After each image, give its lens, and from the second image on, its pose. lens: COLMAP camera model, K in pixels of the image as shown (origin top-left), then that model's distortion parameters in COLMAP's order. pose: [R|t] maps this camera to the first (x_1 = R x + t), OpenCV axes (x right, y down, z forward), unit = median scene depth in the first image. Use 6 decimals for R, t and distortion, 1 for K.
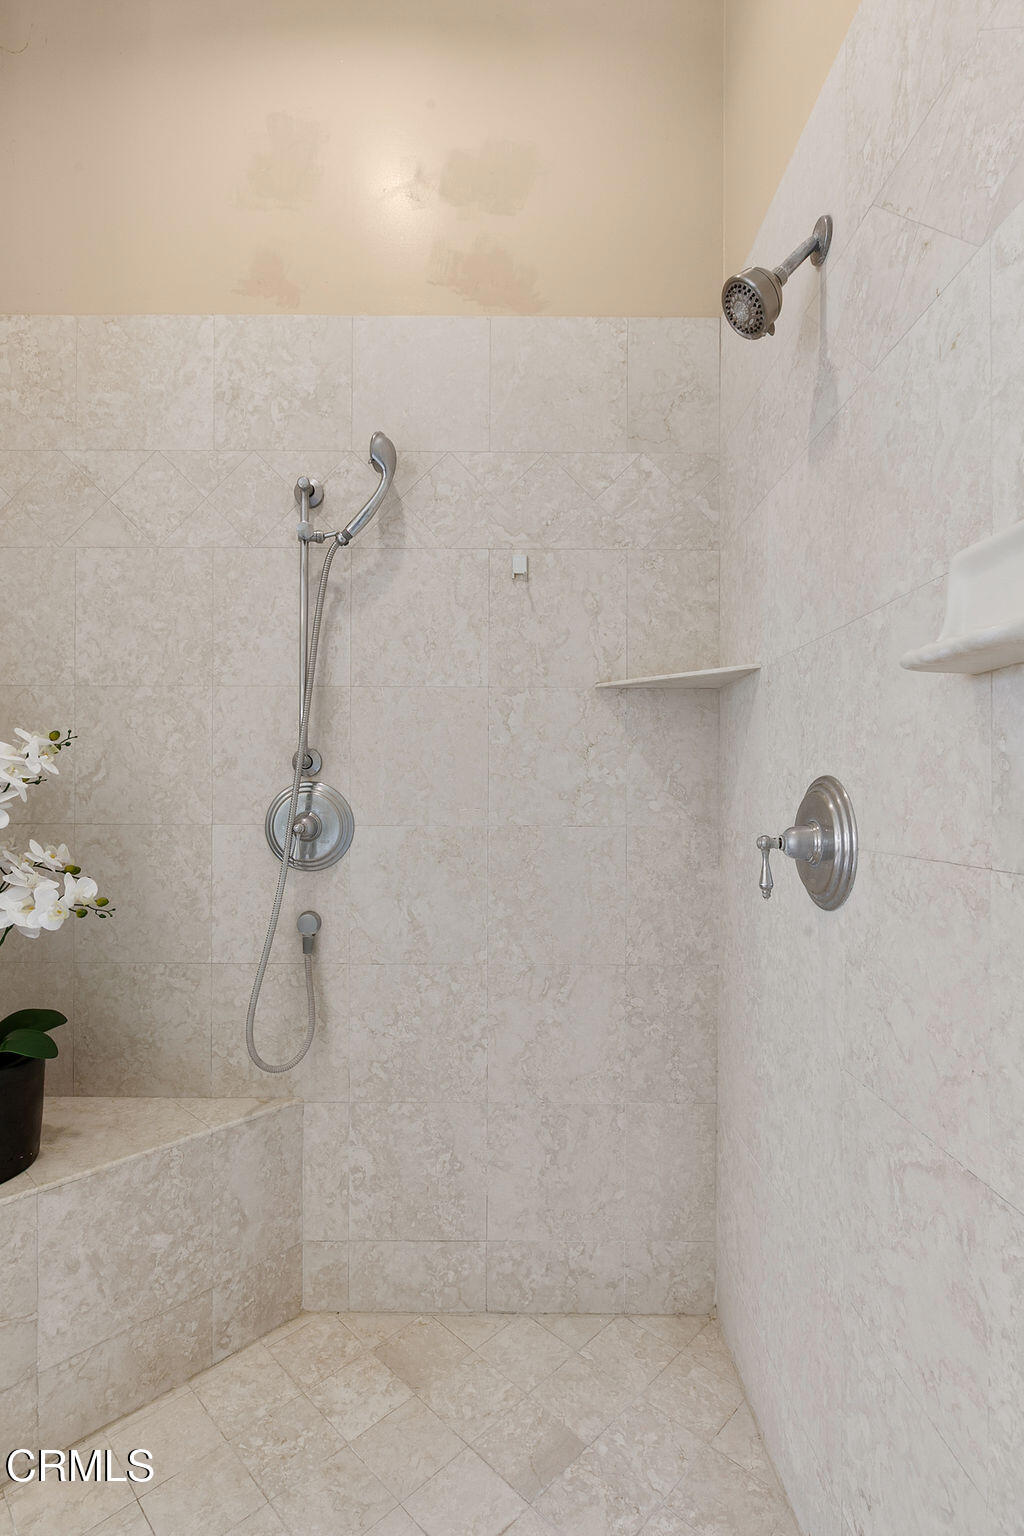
lens RADIAL K [[740.0, 0, 508.0], [0, 740.0, 799.8], [0, 0, 1]] dist [-0.010096, -0.000287]
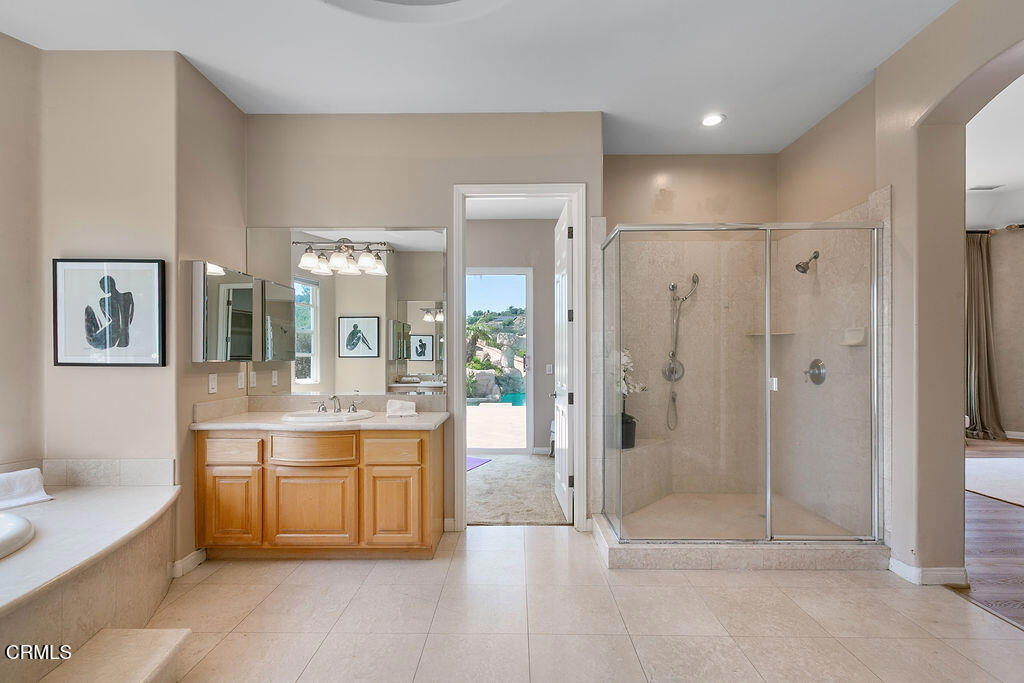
lens RADIAL K [[466.8, 0, 513.5], [0, 466.8, 360.9], [0, 0, 1]] dist [-0.000027, -0.000048]
pose [[0.999617, -0.005138, -0.027190, -1.076950], [0.005163, 0.999986, 0.000865, -0.022917], [0.027185, -0.001005, 0.999630, -1.558118]]
